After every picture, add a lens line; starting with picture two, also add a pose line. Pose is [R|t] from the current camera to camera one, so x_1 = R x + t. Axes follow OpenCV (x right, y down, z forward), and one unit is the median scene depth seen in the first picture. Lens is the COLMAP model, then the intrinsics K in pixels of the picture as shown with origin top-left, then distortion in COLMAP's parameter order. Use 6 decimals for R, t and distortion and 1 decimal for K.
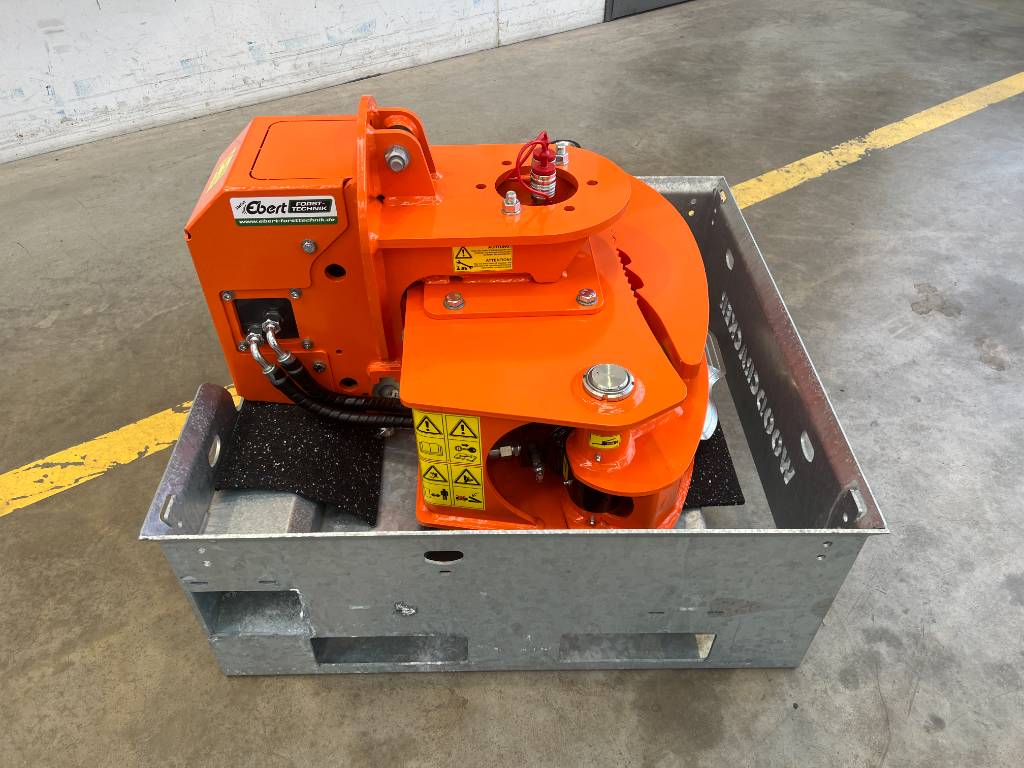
lens RADIAL K [[773.9, 0, 508.1], [0, 773.9, 383.4], [0, 0, 1]] dist [0.057802, -0.063195]
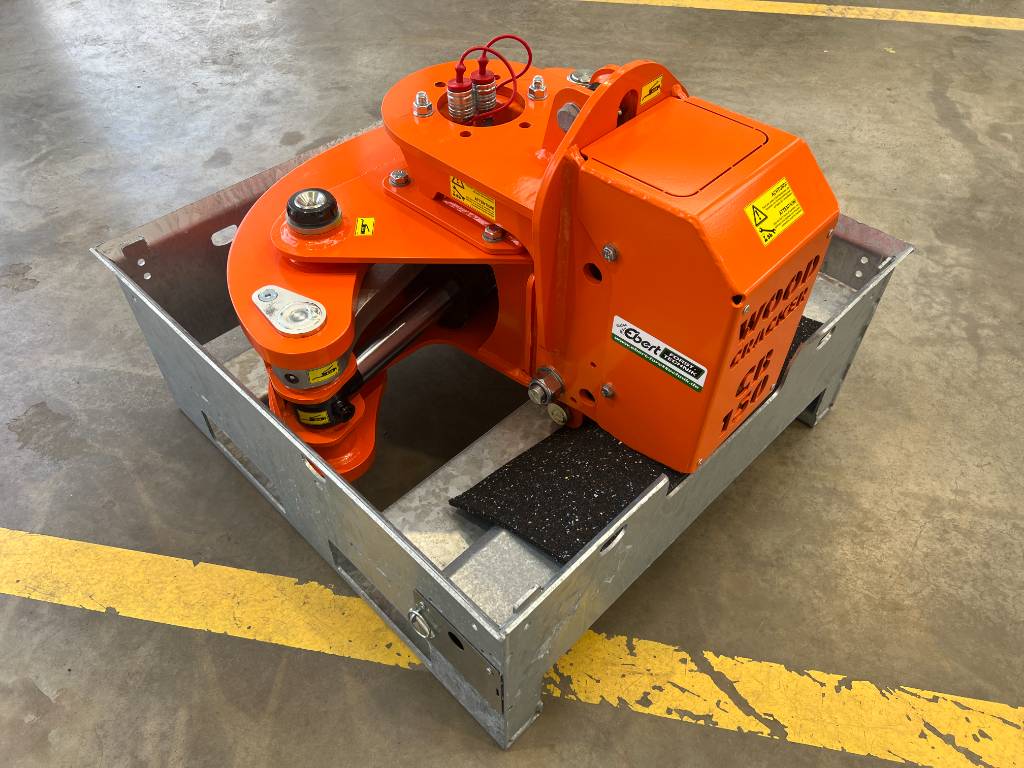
lens RADIAL K [[773.9, 0, 509.7], [0, 773.9, 381.8], [0, 0, 1]] dist [0.057802, -0.063195]
pose [[-0.695797, -0.523758, 0.491472, -0.472474], [0.483149, 0.164997, 0.859850, -0.749159], [-0.531445, 0.835735, 0.138249, 0.849990]]
